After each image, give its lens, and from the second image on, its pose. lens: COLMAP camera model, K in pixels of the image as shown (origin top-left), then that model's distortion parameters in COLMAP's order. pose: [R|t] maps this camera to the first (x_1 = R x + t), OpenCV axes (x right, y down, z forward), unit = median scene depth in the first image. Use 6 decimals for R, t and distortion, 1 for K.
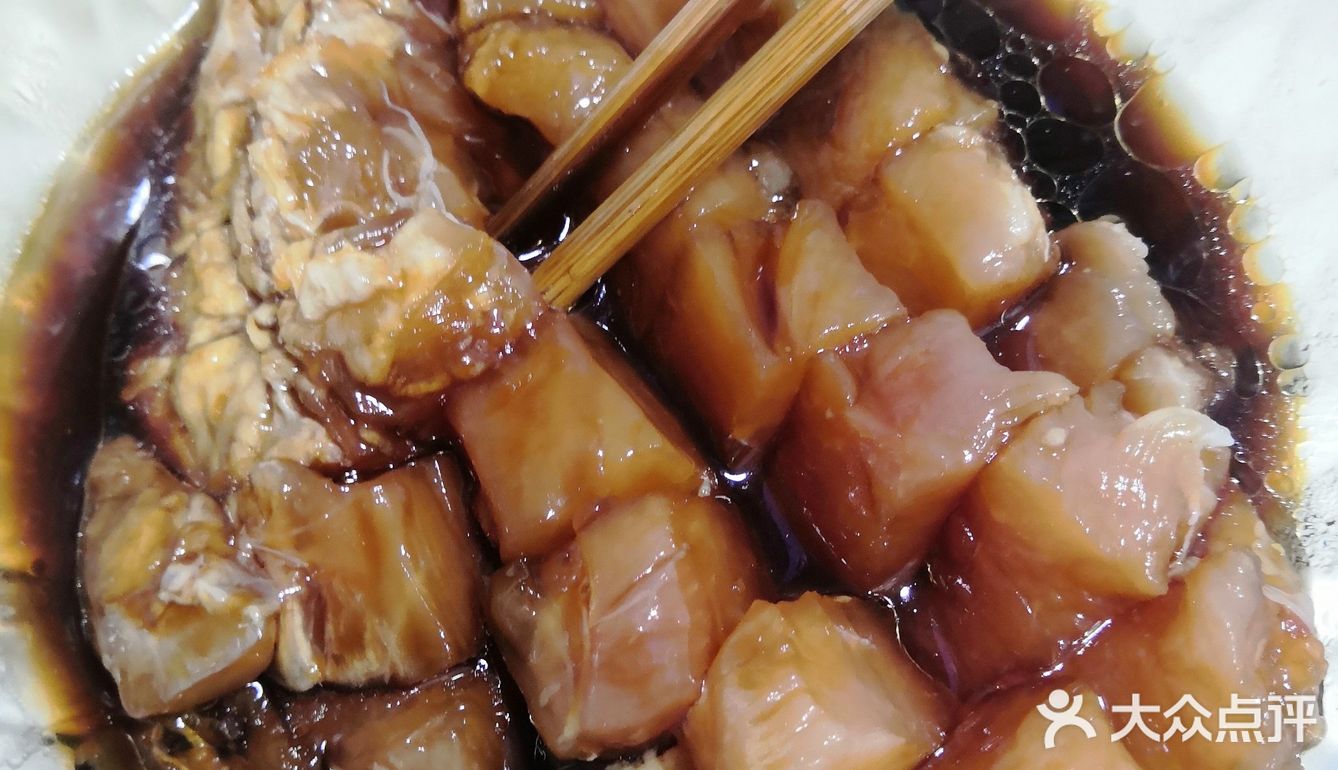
lens RADIAL K [[1022.3, 0, 669.0], [0, 1022.3, 385.0], [0, 0, 1]] dist [-0.001749, -0.000958]
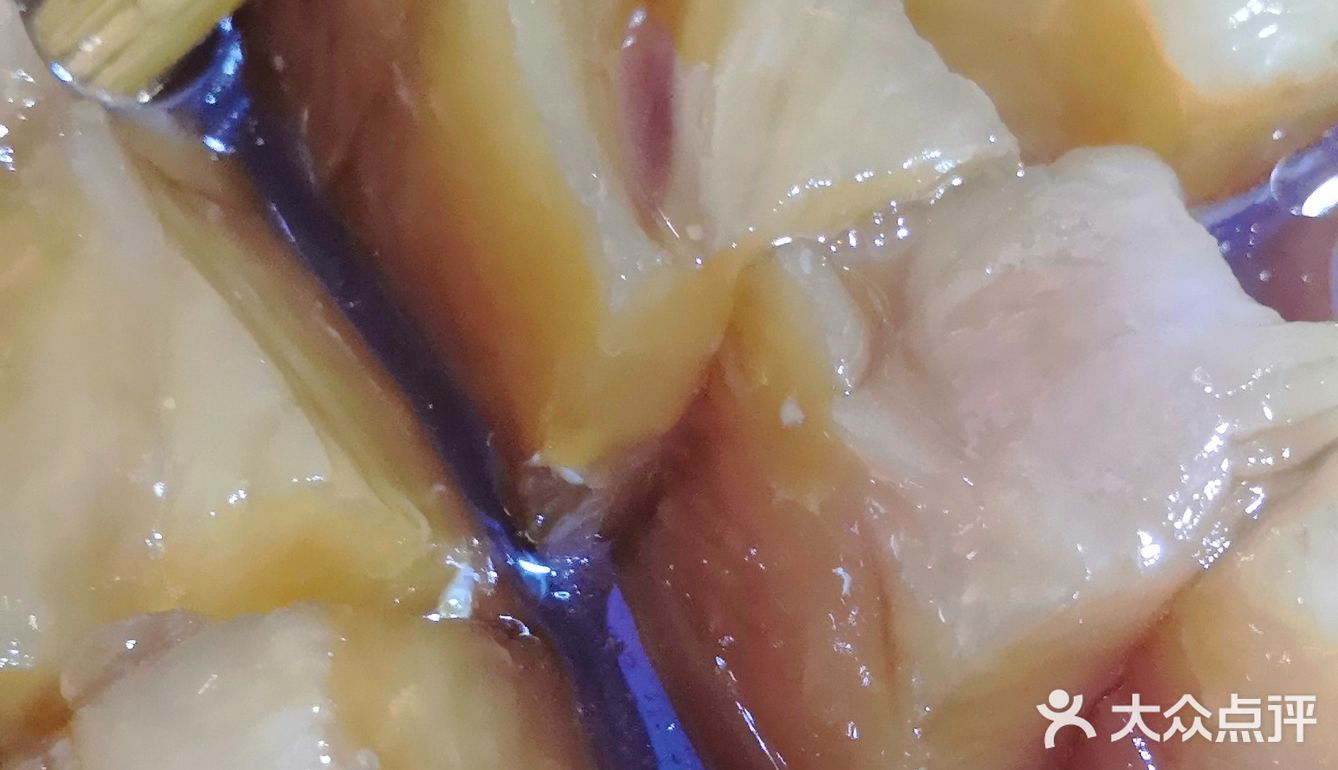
lens RADIAL K [[2213.9, 0, 669.0], [0, 2213.9, 385.0], [0, 0, 1]] dist [0.008331, 0.083248]
pose [[0.998125, 0.047803, 0.038222, 0.080528], [-0.048851, 0.998442, 0.026964, -0.001143], [-0.036874, -0.028781, 0.998905, 0.200078]]
